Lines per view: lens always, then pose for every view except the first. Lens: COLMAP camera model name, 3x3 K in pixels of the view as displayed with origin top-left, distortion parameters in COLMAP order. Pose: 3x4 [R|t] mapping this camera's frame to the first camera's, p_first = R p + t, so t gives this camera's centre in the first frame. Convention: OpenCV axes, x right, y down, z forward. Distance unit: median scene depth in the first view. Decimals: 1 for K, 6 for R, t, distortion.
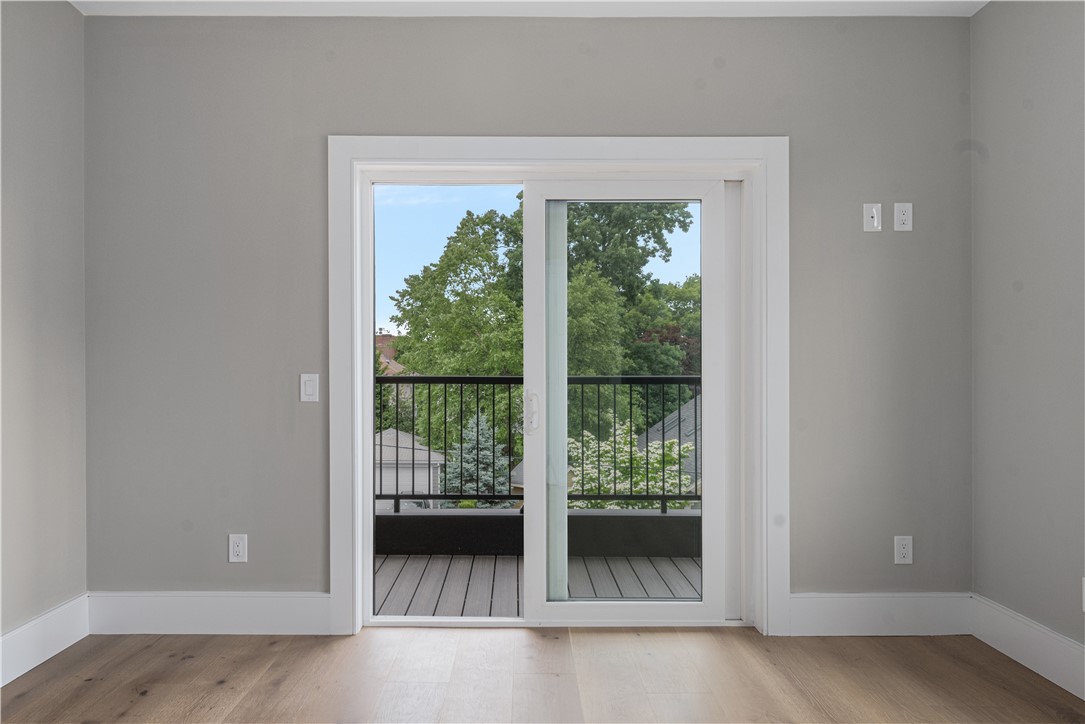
lens RADIAL K [[702.2, 0, 541.6], [0, 702.2, 372.4], [0, 0, 1]] dist [0.010324, 0.000216]
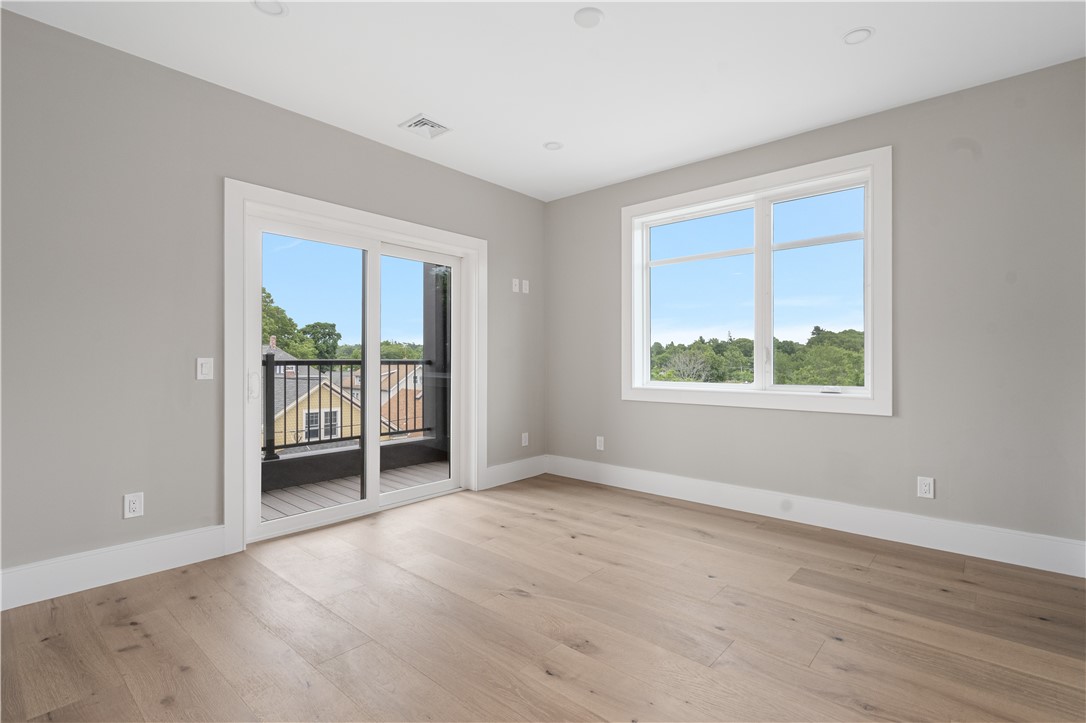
lens RADIAL K [[489.4, 0, 544.6], [0, 489.4, 356.7], [0, 0, 1]] dist [-0.009013, 0.001310]
pose [[0.670734, 0.005079, 0.741680, -0.577303], [-0.006001, 0.999981, -0.001421, -0.002753], [-0.741674, -0.003498, 0.670752, -0.058669]]
